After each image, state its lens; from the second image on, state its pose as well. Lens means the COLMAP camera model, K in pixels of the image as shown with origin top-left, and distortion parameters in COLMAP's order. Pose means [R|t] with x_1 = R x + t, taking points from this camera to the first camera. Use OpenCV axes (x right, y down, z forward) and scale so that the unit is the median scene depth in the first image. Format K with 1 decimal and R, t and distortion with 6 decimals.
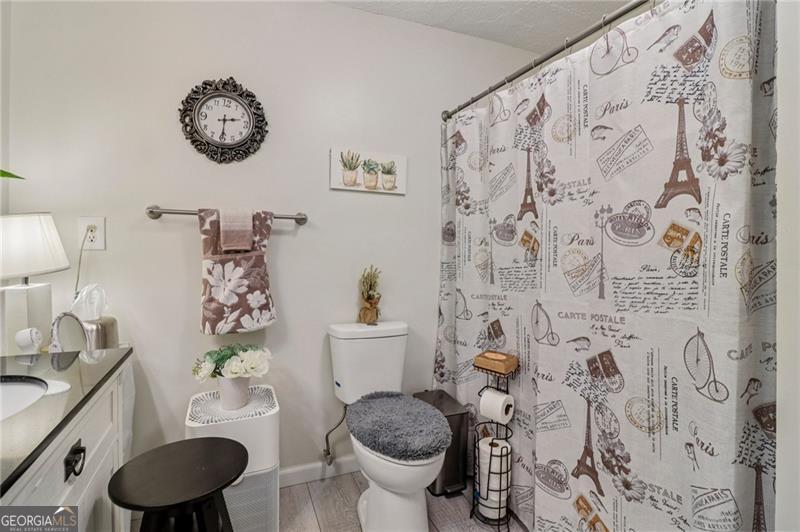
lens RADIAL K [[391.6, 0, 407.0], [0, 391.6, 241.9], [0, 0, 1]] dist [-0.013876, -0.000539]
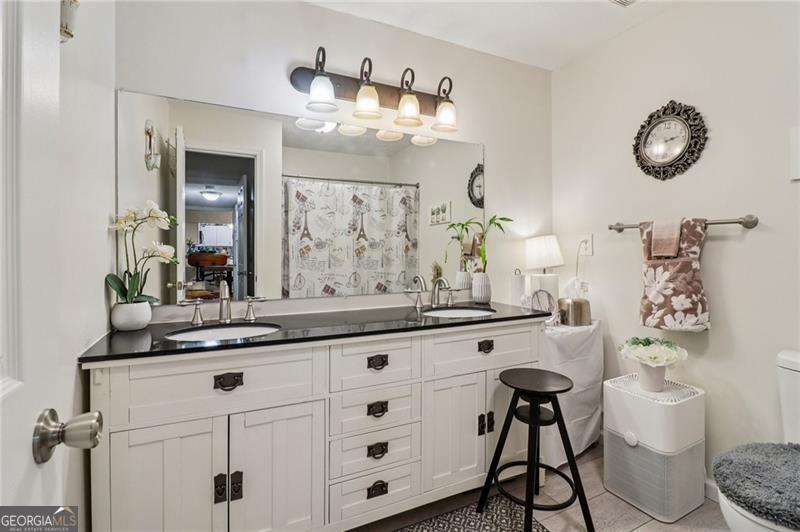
lens RADIAL K [[391.6, 0, 405.5], [0, 391.6, 261.8], [0, 0, 1]] dist [-0.013876, -0.000539]
pose [[0.045973, 0.016375, -0.998808, 0.649072], [0.000343, 0.999865, 0.016408, 0.018505], [0.998943, -0.001097, 0.045961, 0.199968]]
